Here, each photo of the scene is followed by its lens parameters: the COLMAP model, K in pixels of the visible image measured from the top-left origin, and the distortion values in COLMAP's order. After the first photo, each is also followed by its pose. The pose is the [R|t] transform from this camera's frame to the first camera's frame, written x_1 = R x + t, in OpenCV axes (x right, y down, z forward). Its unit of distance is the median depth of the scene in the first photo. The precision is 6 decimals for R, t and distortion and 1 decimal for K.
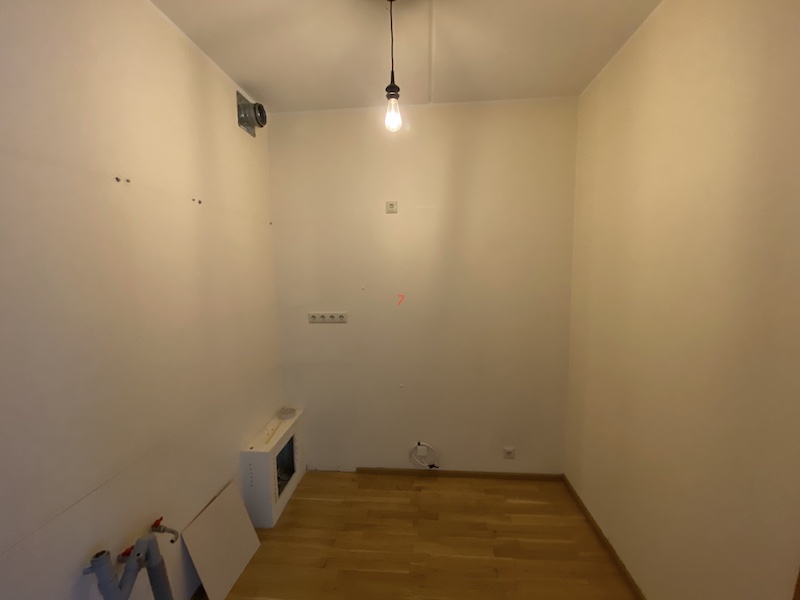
lens RADIAL K [[321.4, 0, 400.6], [0, 321.4, 301.1], [0, 0, 1]] dist [0.020192, -0.019901]
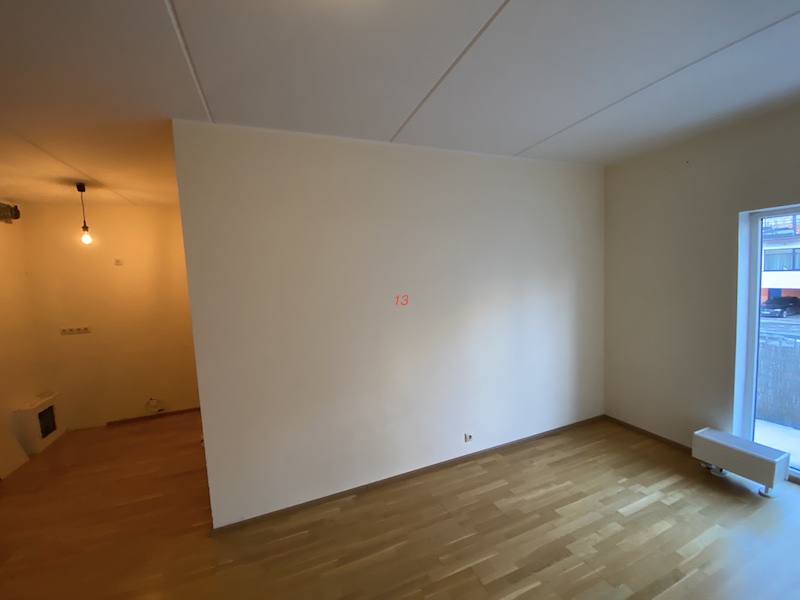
lens RADIAL K [[321.4, 0, 400.6], [0, 321.4, 301.1], [0, 0, 1]] dist [0.020192, -0.019901]
pose [[0.898408, -0.065667, 0.434225, 0.605322], [0.082146, 0.996434, -0.019271, 0.077914], [-0.431411, 0.052983, 0.900598, -1.280058]]
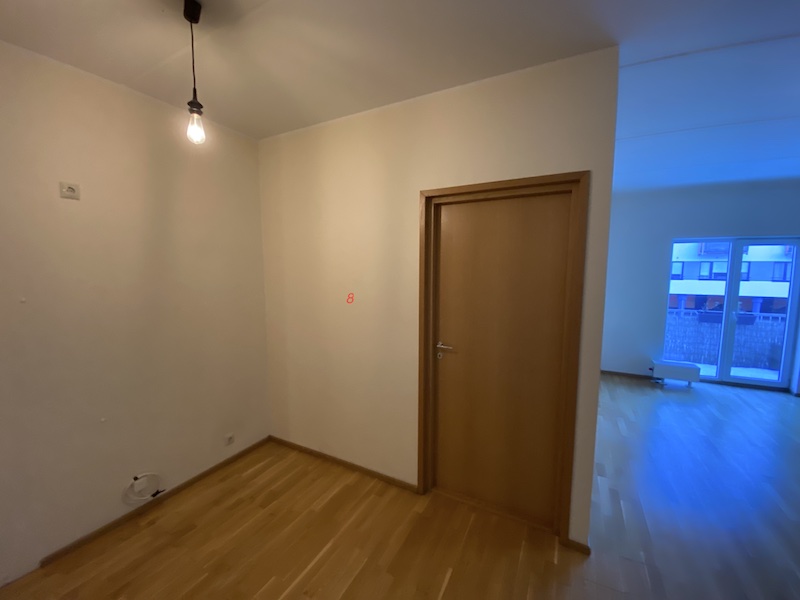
lens RADIAL K [[321.4, 0, 400.6], [0, 321.4, 301.1], [0, 0, 1]] dist [0.020192, -0.019901]
pose [[0.394470, -0.078913, 0.915514, -0.461877], [0.077221, 0.995628, 0.052546, -0.015551], [-0.915659, 0.049970, 0.398839, -0.001294]]
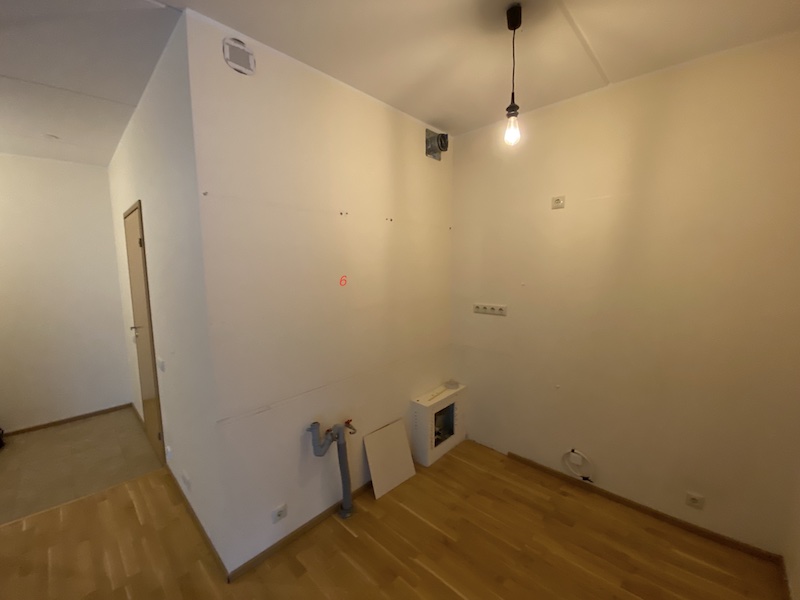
lens RADIAL K [[321.4, 0, 400.6], [0, 321.4, 301.1], [0, 0, 1]] dist [0.020192, -0.019901]
pose [[0.778813, 0.075784, -0.622662, 0.251435], [-0.062943, 0.997106, 0.042630, -0.005576], [0.624090, 0.005991, 0.781329, -0.072185]]
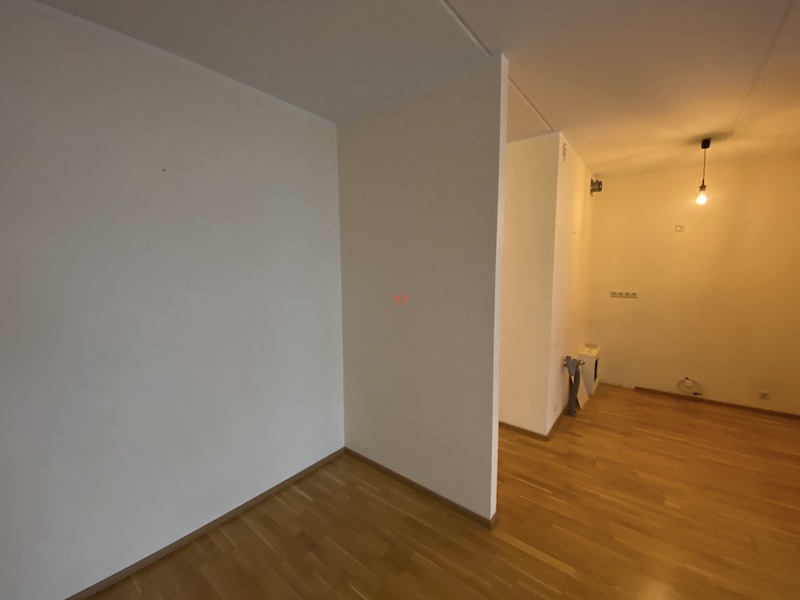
lens RADIAL K [[321.4, 0, 400.6], [0, 321.4, 301.1], [0, 0, 1]] dist [0.020192, -0.019901]
pose [[0.828904, 0.067761, -0.555272, -0.282760], [-0.059158, 0.997688, 0.033441, 0.112459], [0.556254, 0.005129, 0.830996, -1.216209]]
